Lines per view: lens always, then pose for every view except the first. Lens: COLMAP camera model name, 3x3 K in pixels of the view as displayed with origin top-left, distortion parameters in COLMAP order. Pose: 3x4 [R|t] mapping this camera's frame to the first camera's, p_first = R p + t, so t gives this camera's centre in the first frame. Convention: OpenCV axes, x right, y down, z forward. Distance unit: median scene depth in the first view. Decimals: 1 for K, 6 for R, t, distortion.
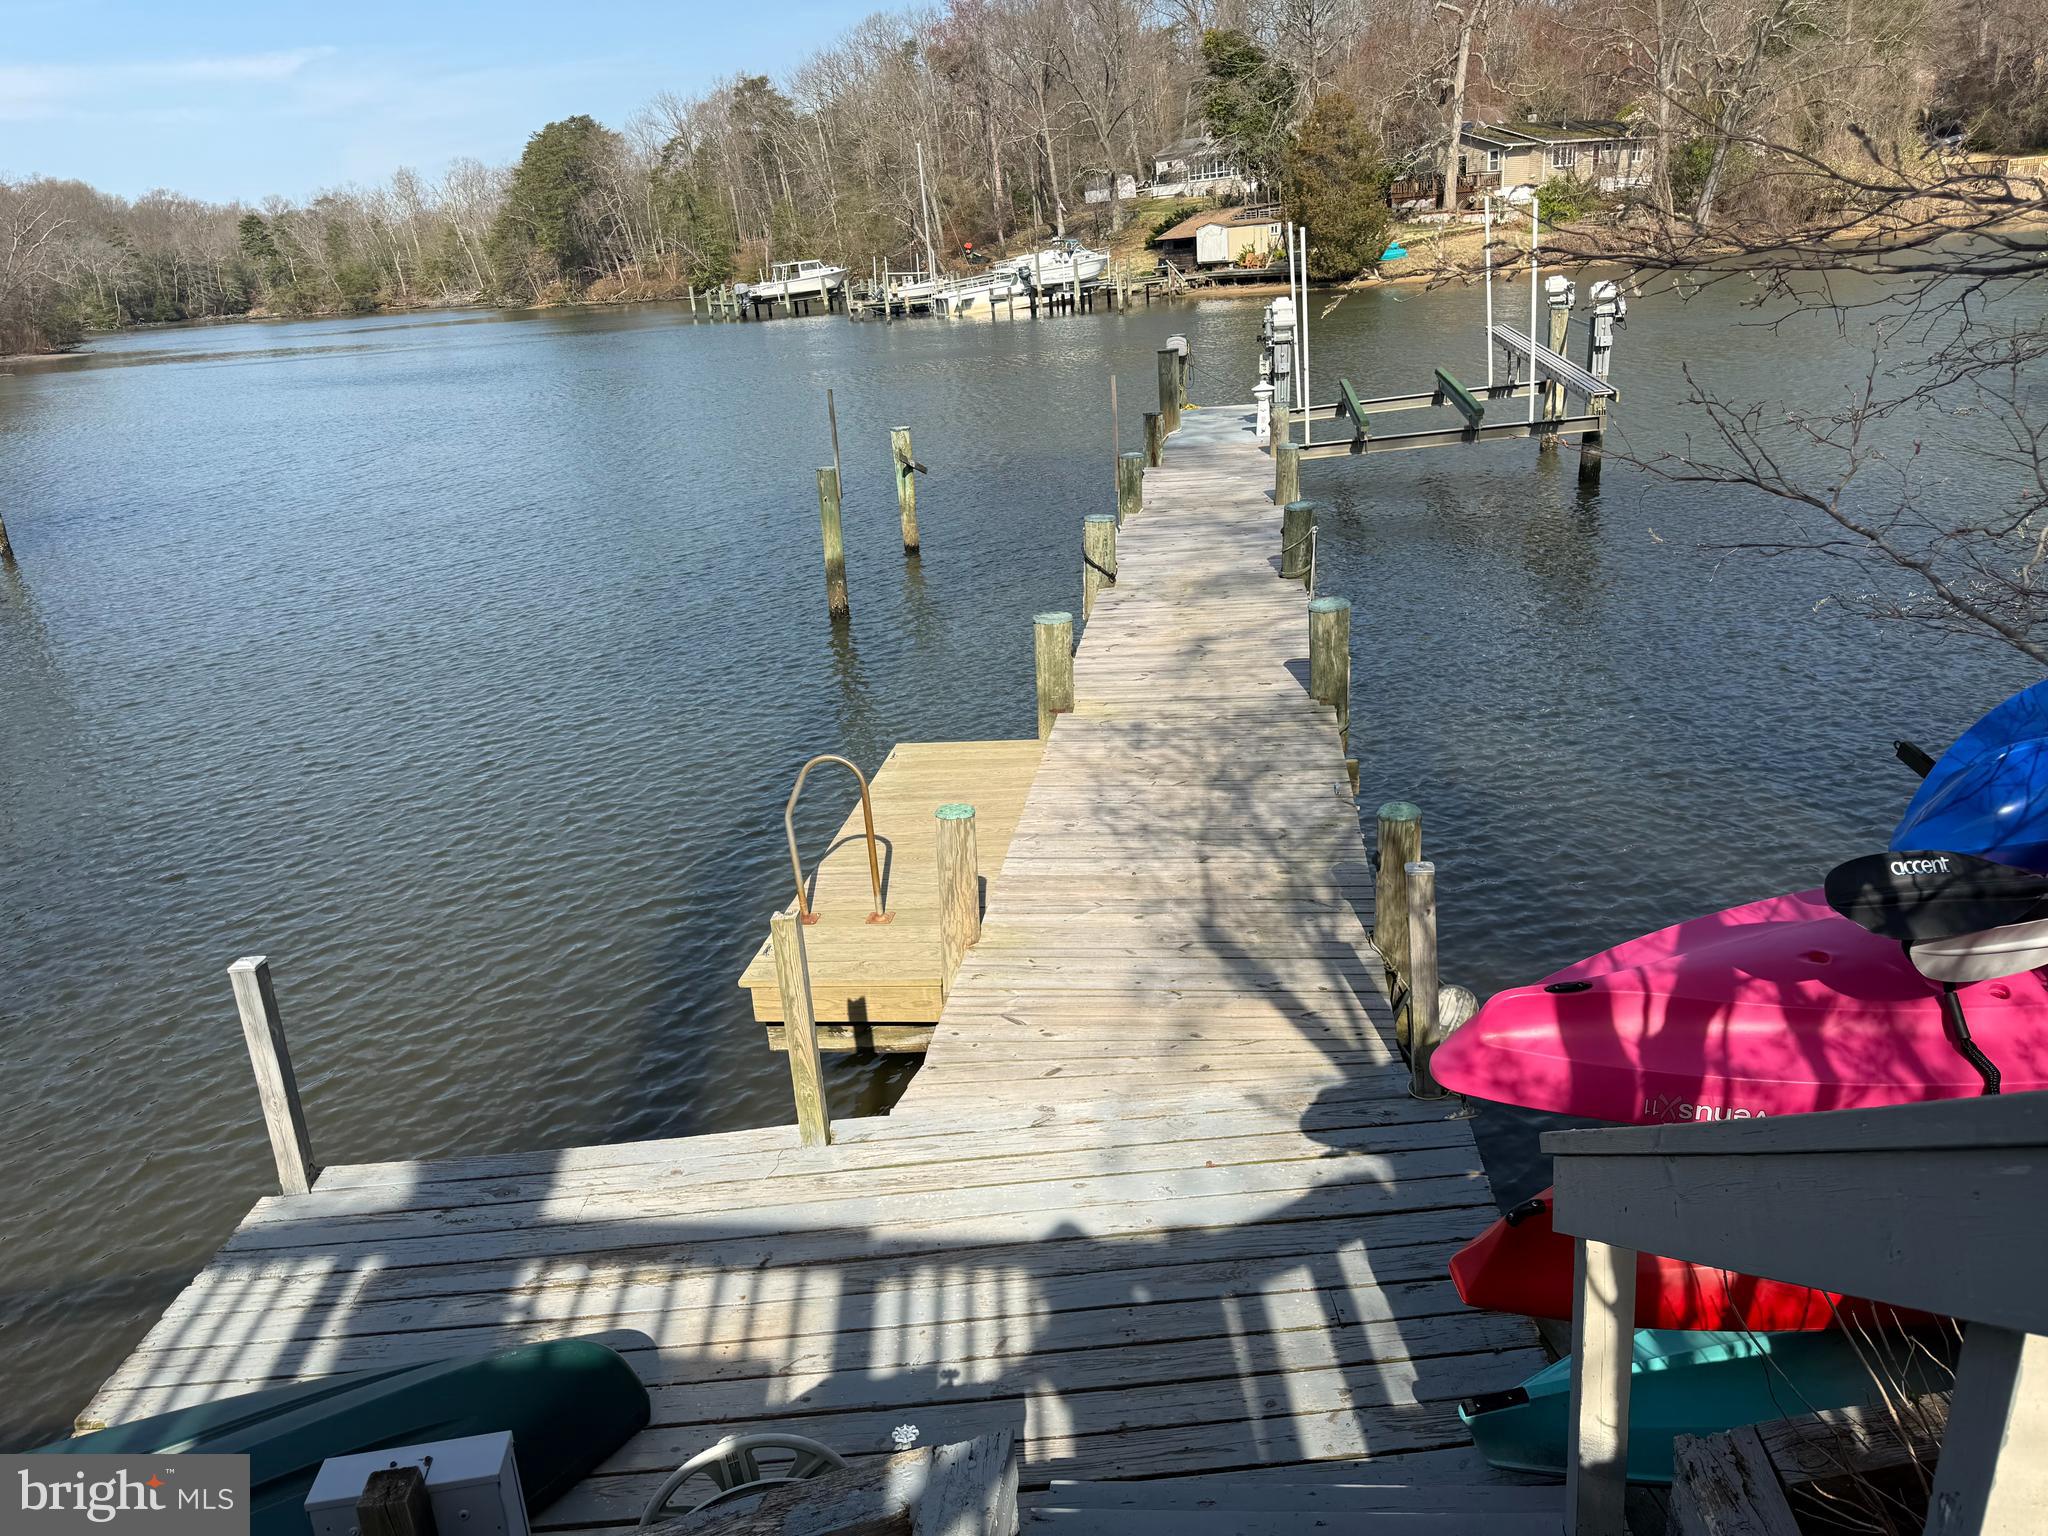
lens RADIAL K [[1453.7, 0, 1024.0], [0, 1453.7, 768.0], [0, 0, 1]] dist [0.080515, -0.133115]
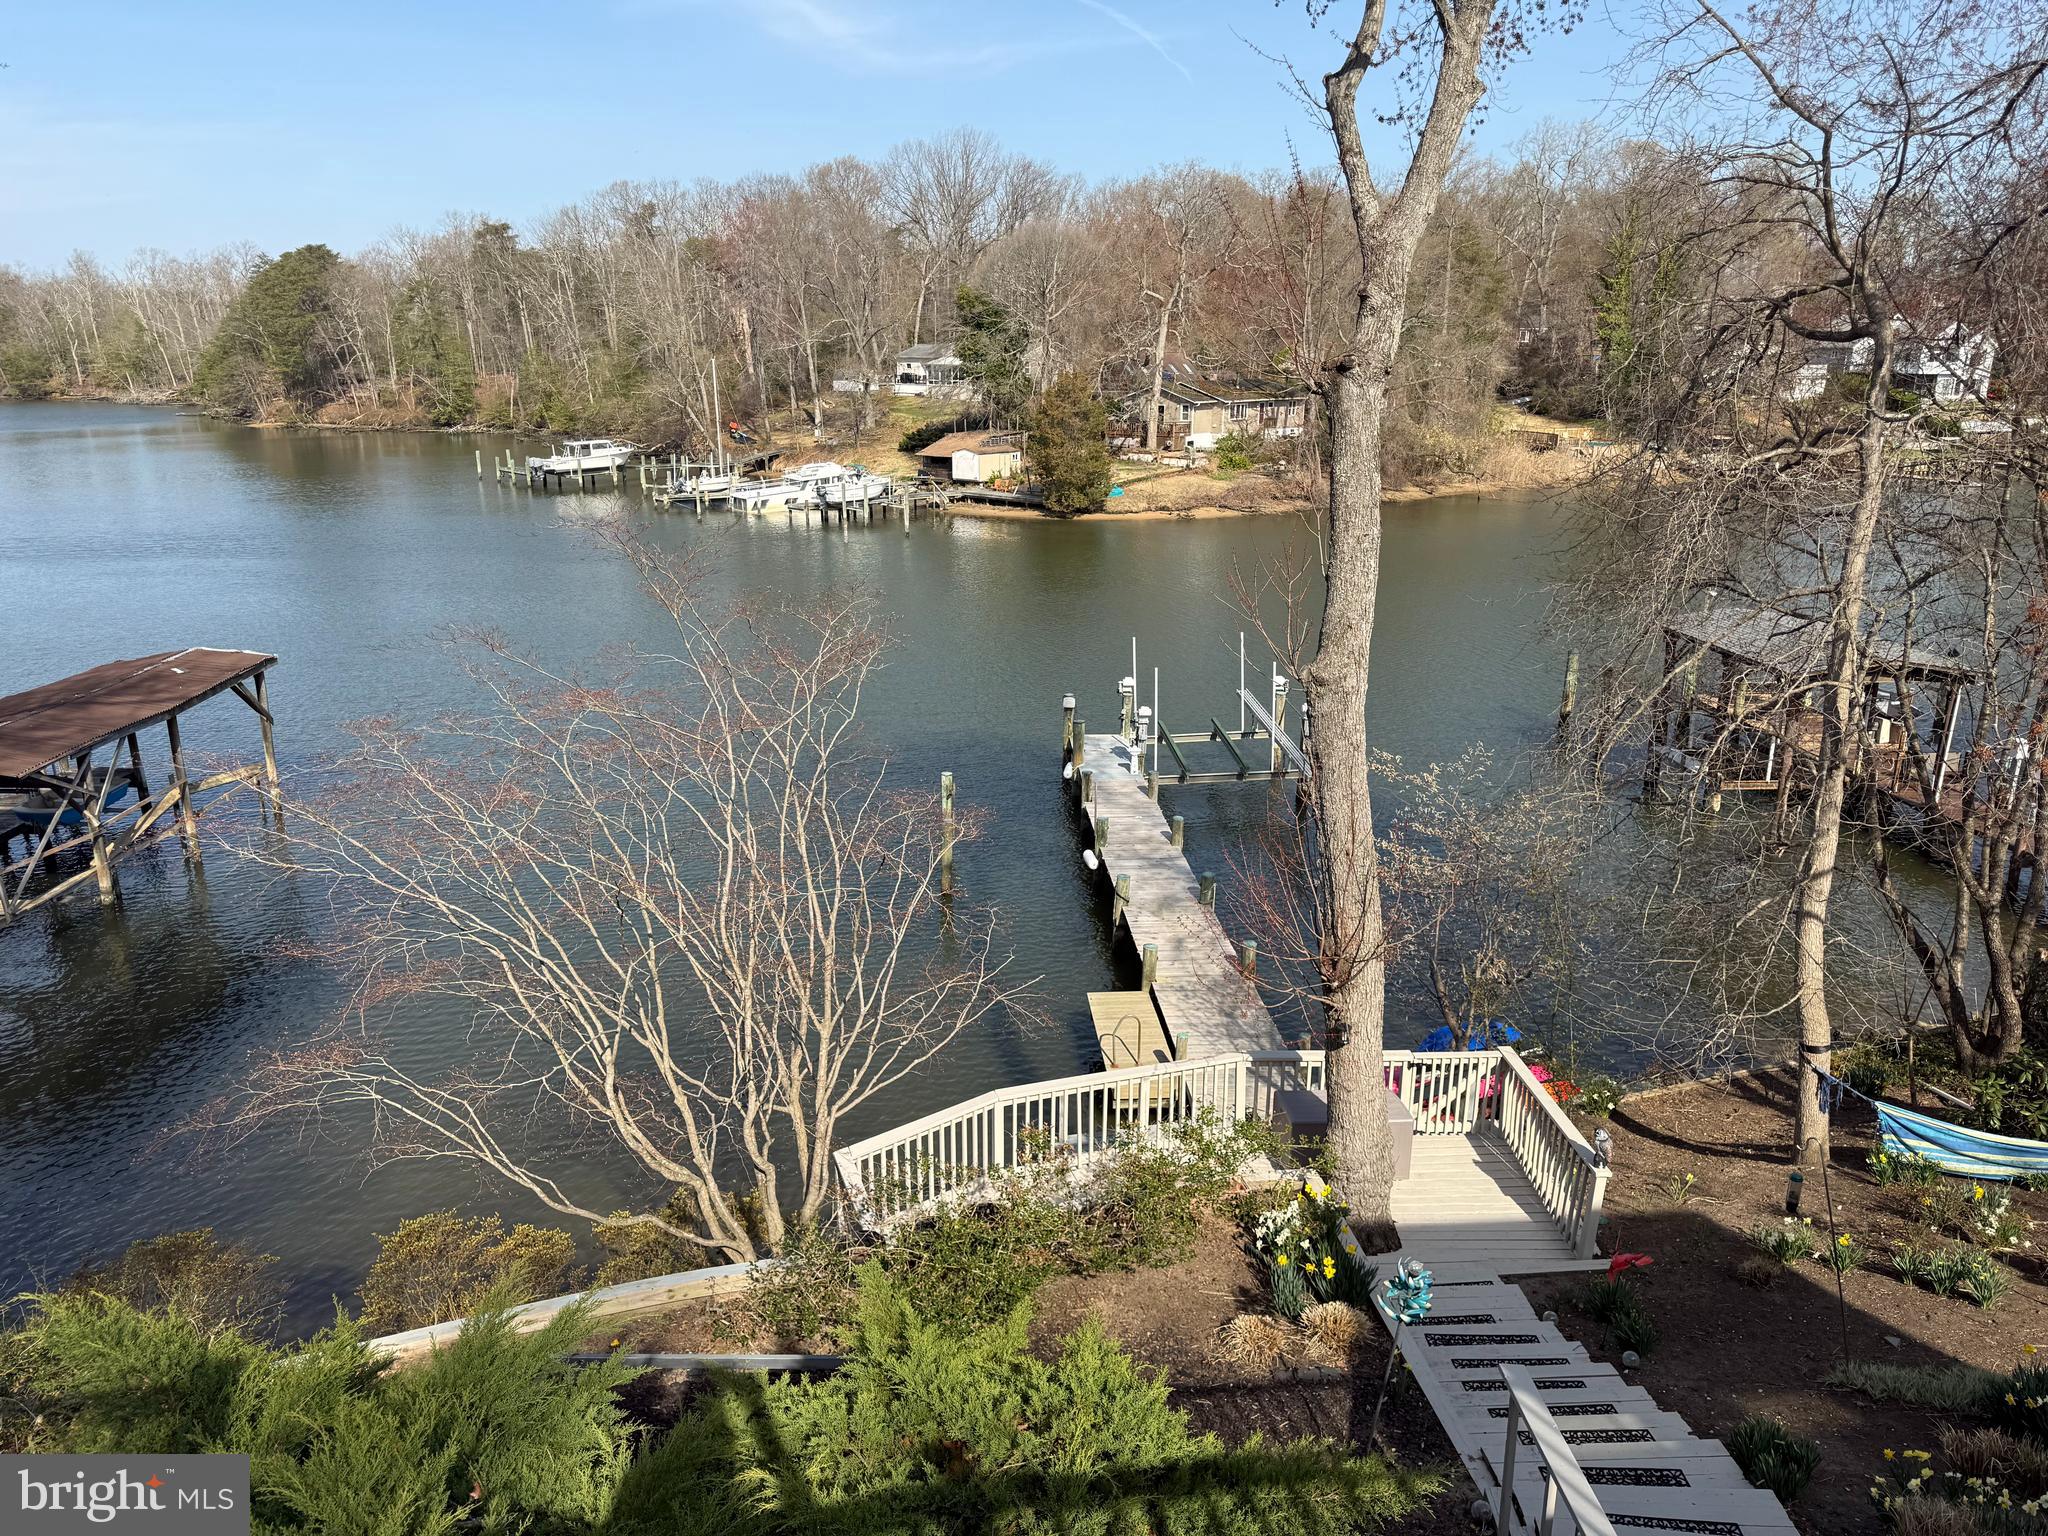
lens RADIAL K [[1453.7, 0, 1024.0], [0, 1453.7, 768.0], [0, 0, 1]] dist [0.080515, -0.133115]
pose [[0.975920, 0.017854, 0.217396, -0.080077], [-0.002687, 0.997553, -0.069860, -0.023398], [-0.218112, 0.067594, 0.973580, -0.162199]]
